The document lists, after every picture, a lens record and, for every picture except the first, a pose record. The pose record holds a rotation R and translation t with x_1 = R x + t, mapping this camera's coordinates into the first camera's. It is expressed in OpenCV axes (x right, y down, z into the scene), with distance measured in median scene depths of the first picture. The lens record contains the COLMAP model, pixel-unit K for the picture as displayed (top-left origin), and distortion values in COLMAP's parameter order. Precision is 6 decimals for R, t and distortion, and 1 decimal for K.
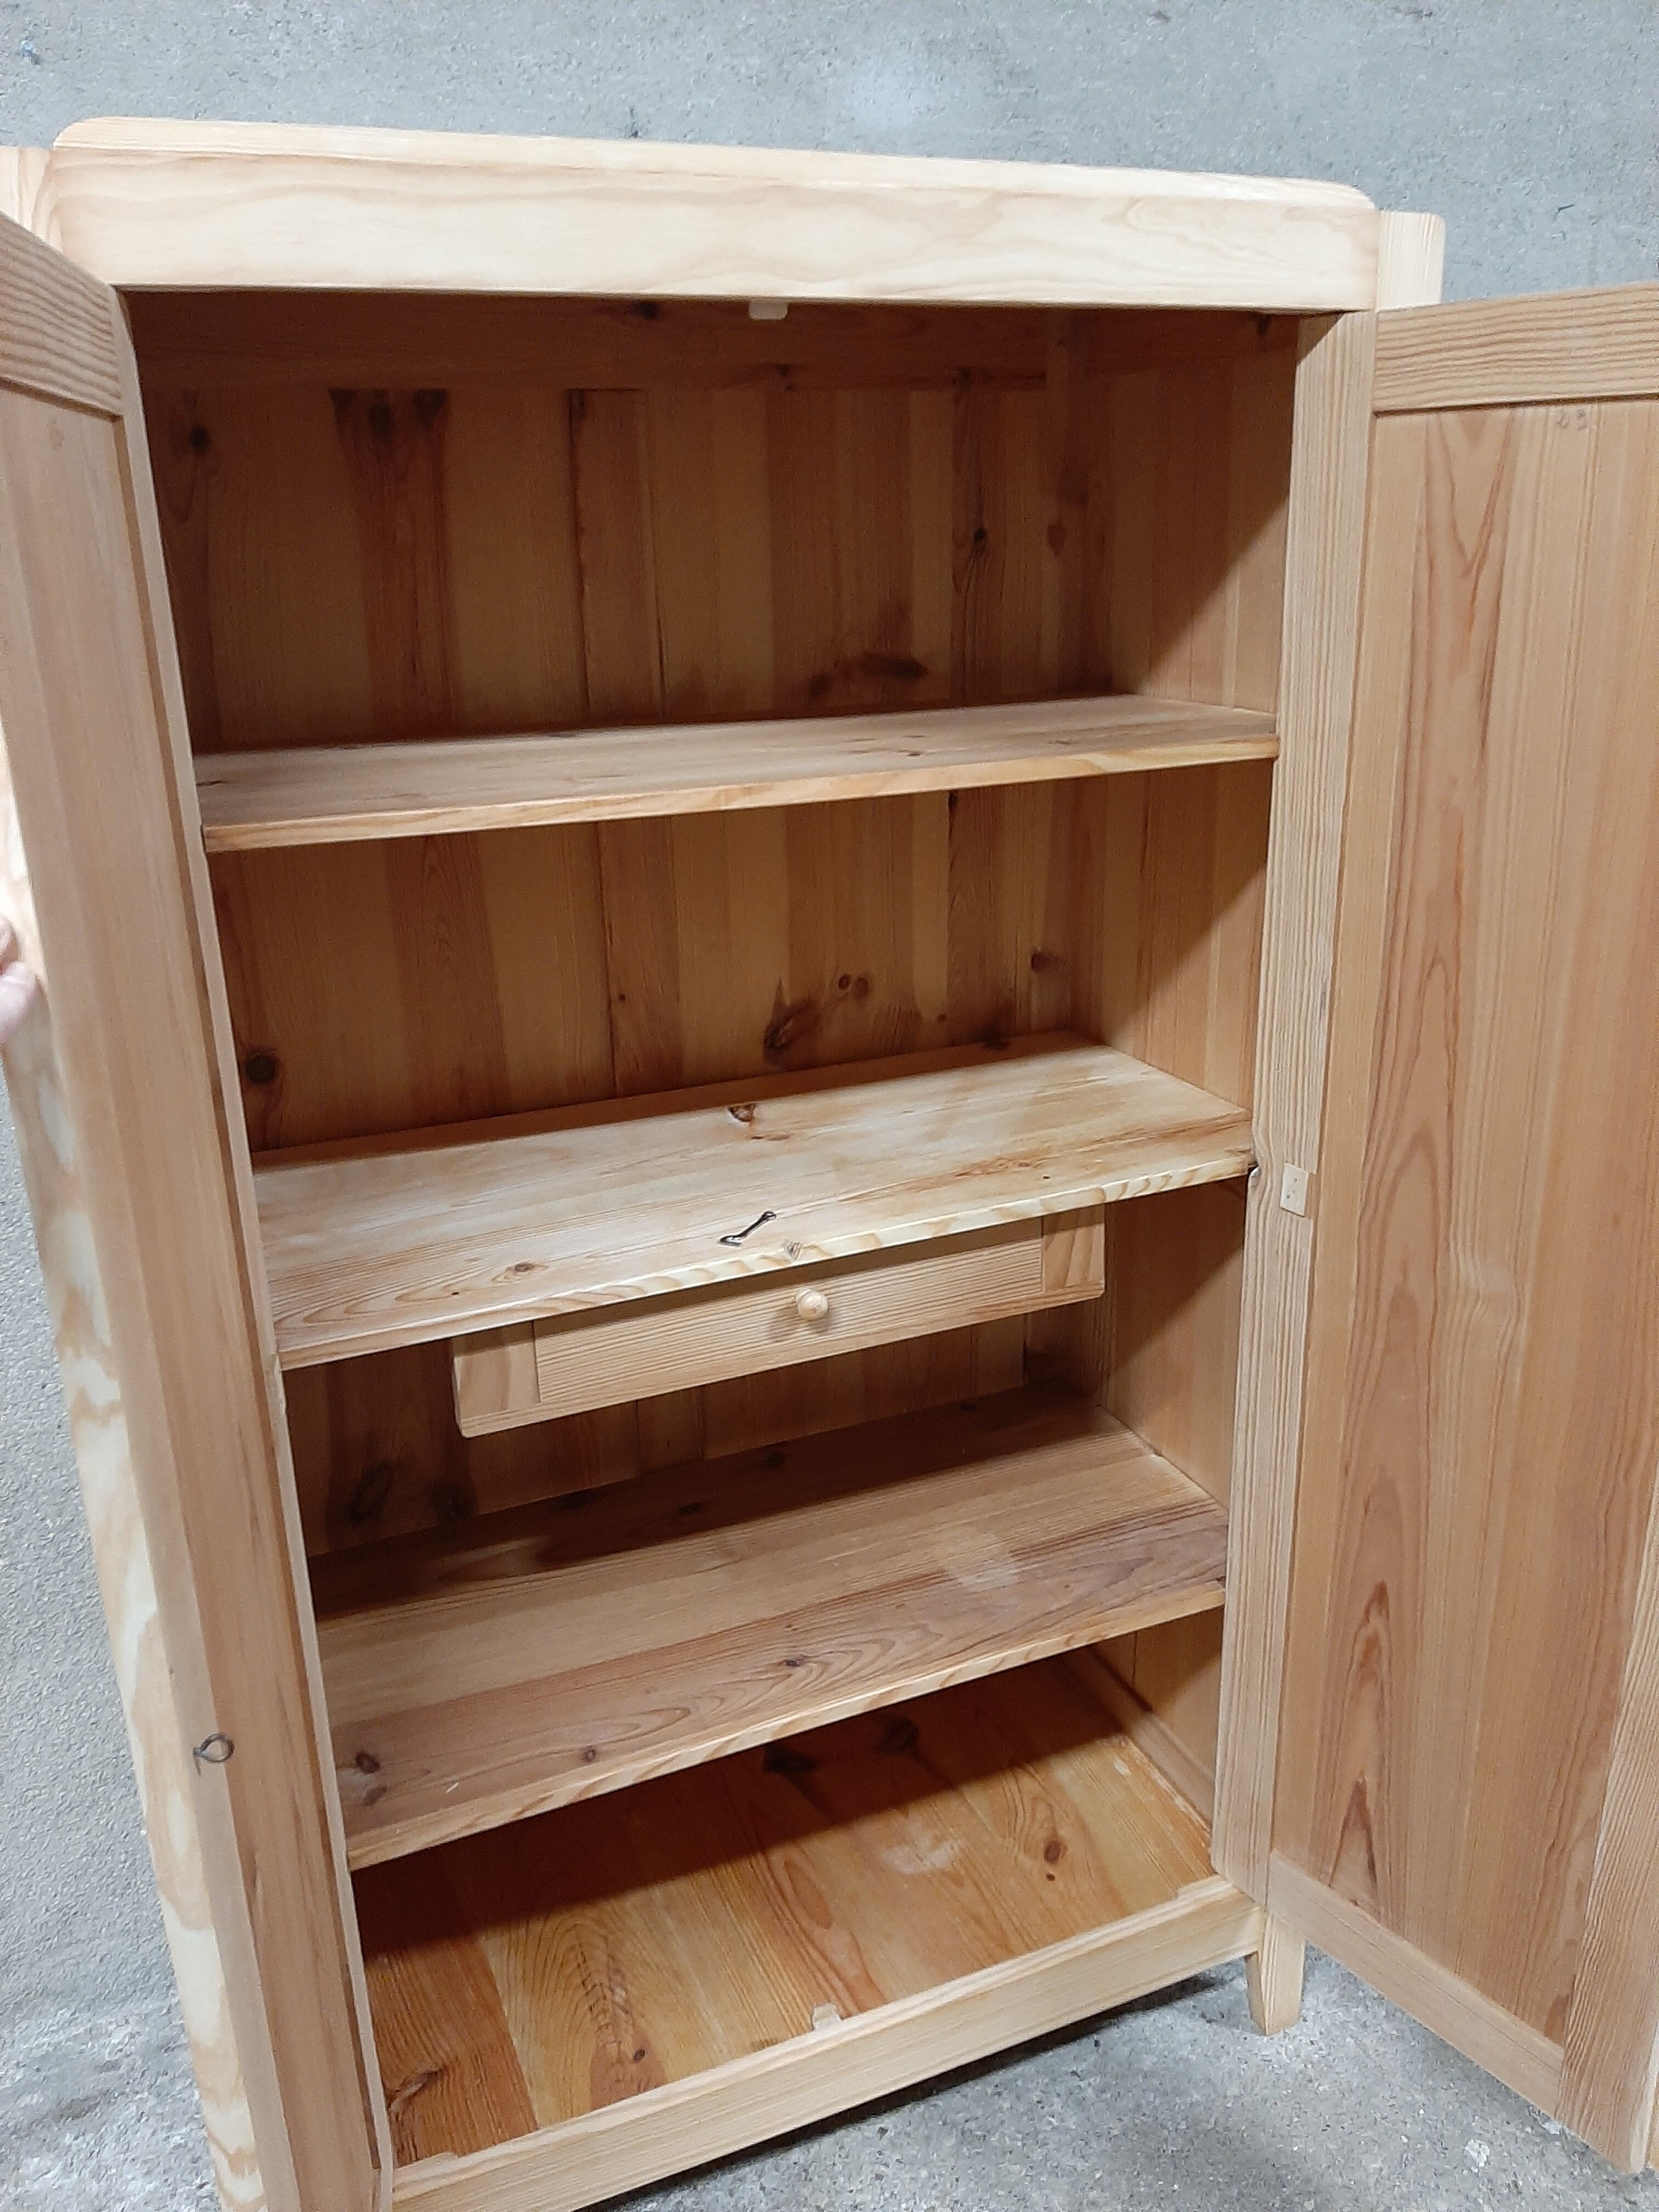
lens RADIAL K [[1724.2, 0, 819.1], [0, 1724.2, 1107.9], [0, 0, 1]] dist [0.063711, -0.136715]
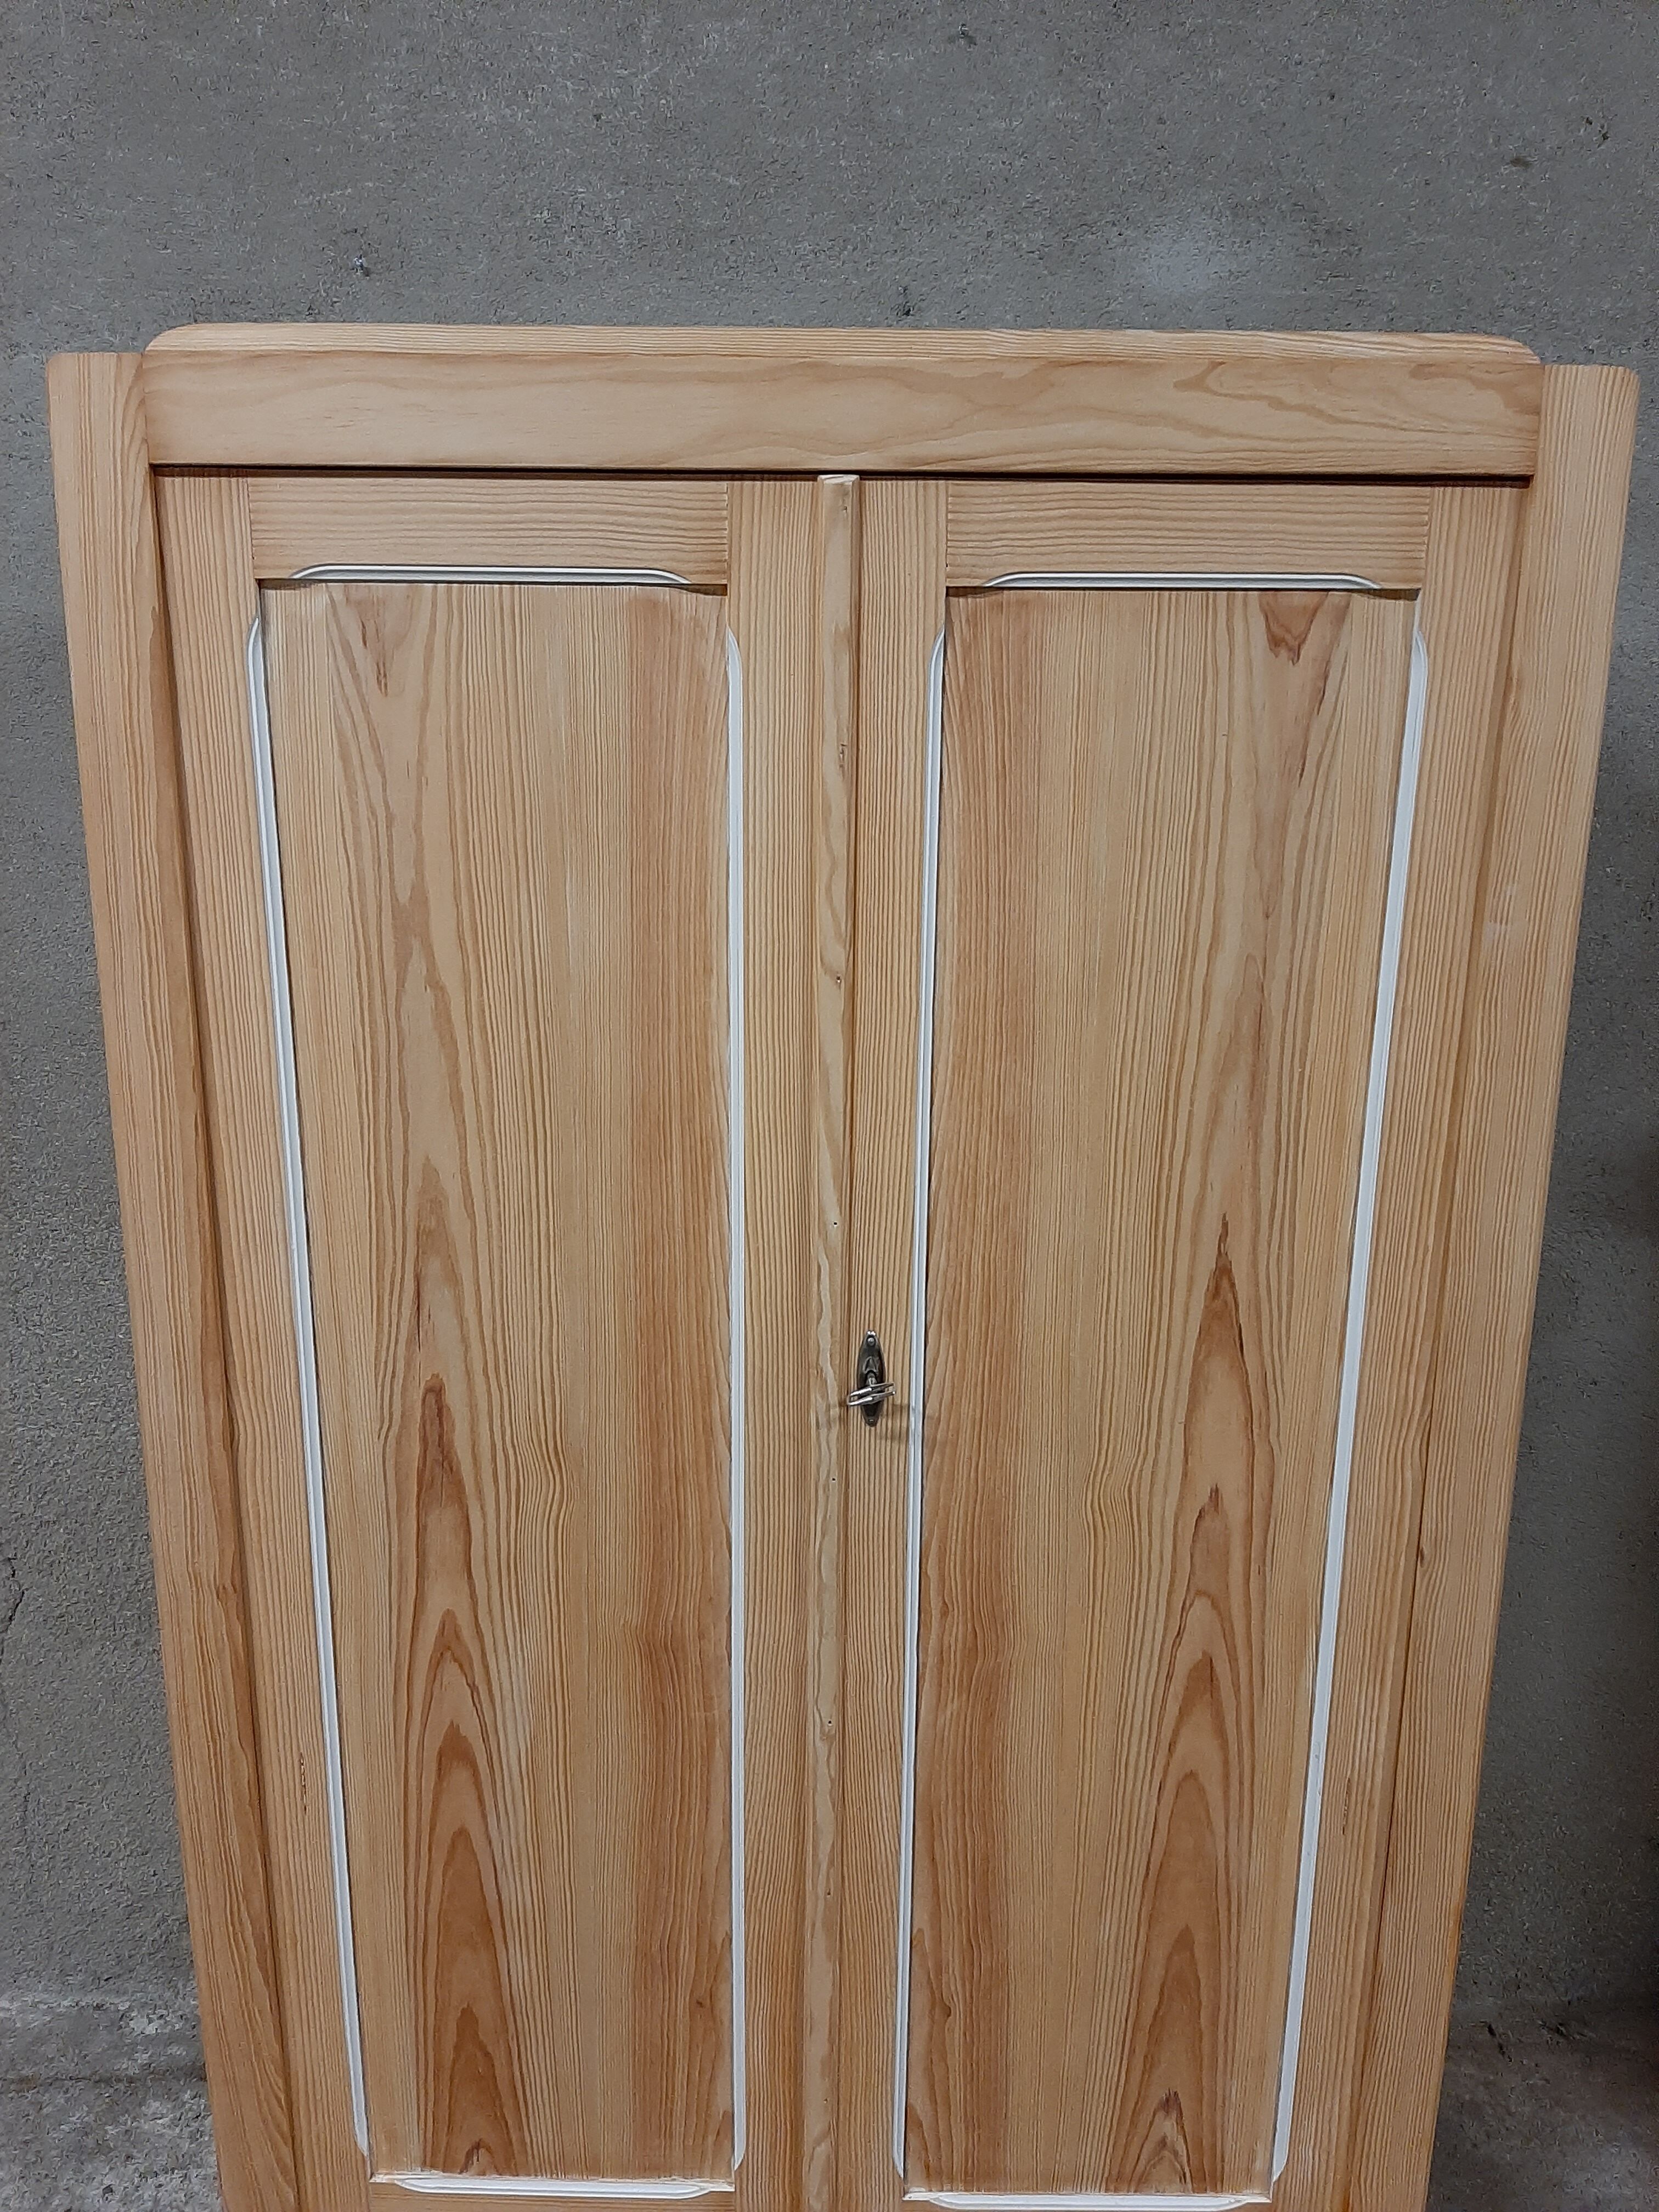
lens RADIAL K [[1724.2, 0, 824.5], [0, 1724.2, 1101.4], [0, 0, 1]] dist [0.063711, -0.136715]
pose [[0.914881, 0.129897, -0.382255, 0.284499], [-0.160843, 0.985713, -0.049994, -0.036799], [0.370300, 0.107222, 0.922703, 0.073767]]
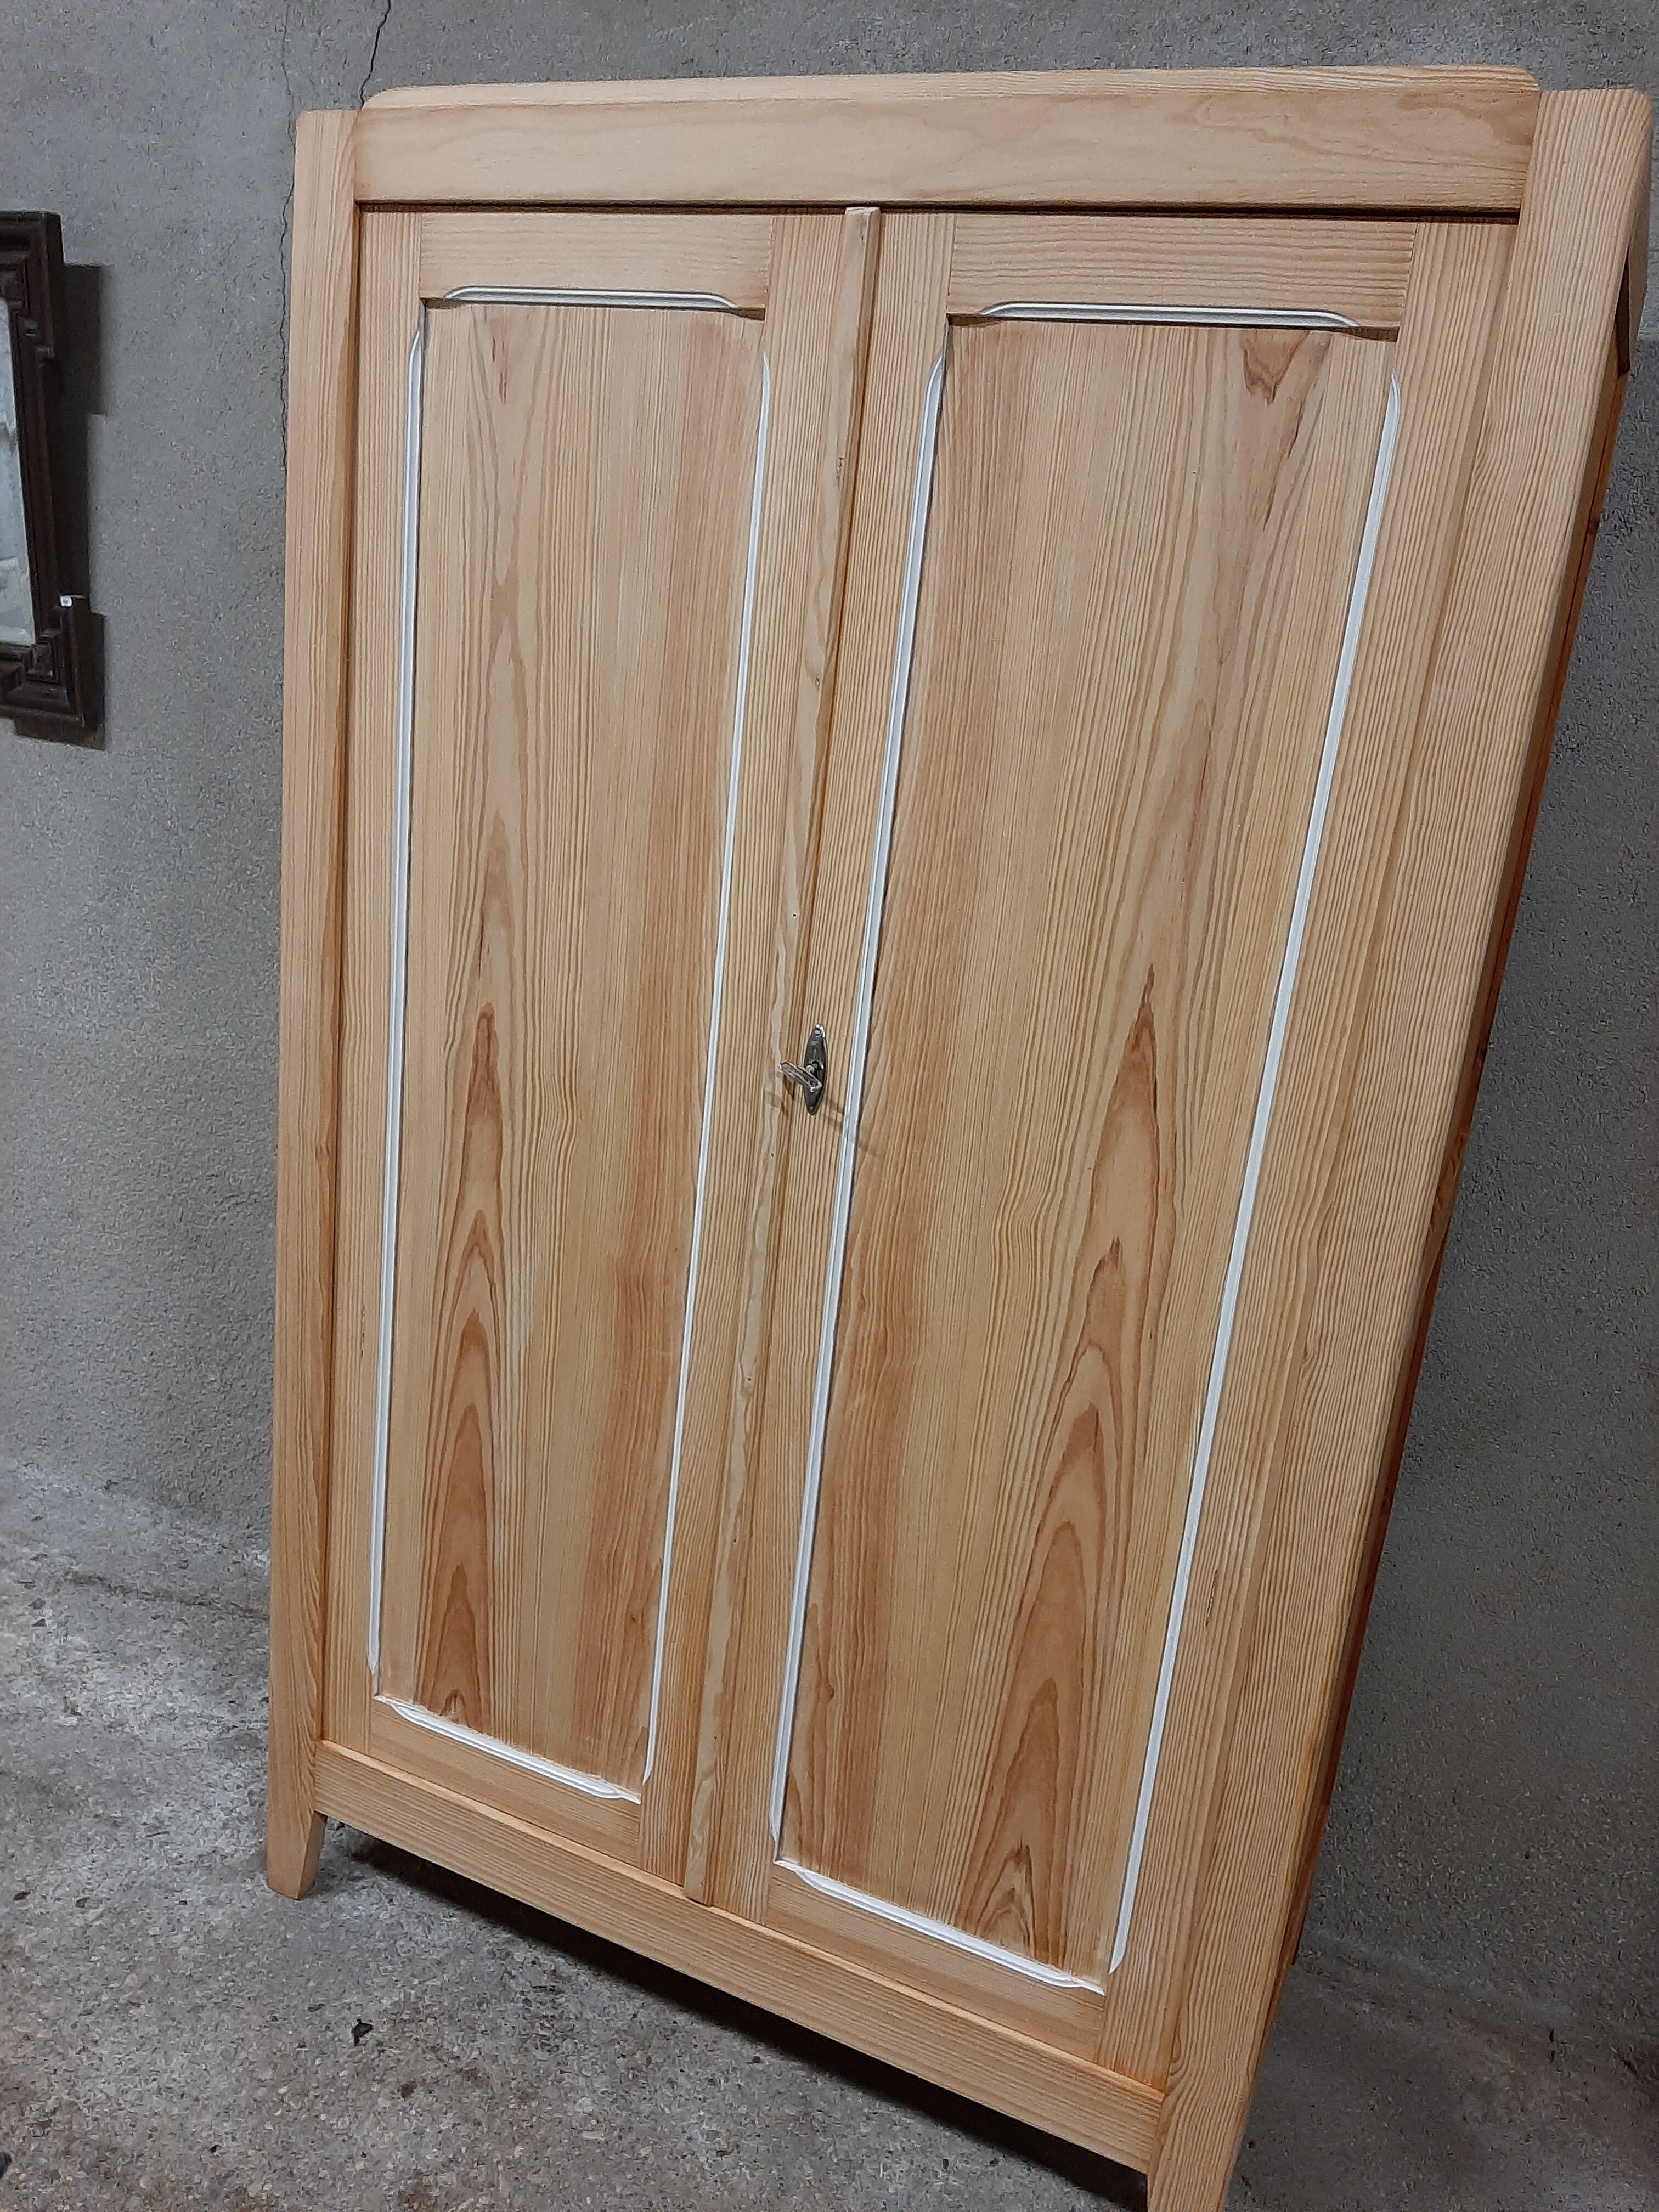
lens RADIAL K [[1724.2, 0, 827.7], [0, 1724.2, 1106.0], [0, 0, 1]] dist [0.063711, -0.136715]
pose [[0.671500, 0.286187, -0.683509, 0.610368], [-0.347723, 0.936242, 0.050393, 0.016472], [0.654351, 0.203833, 0.728201, 0.201414]]
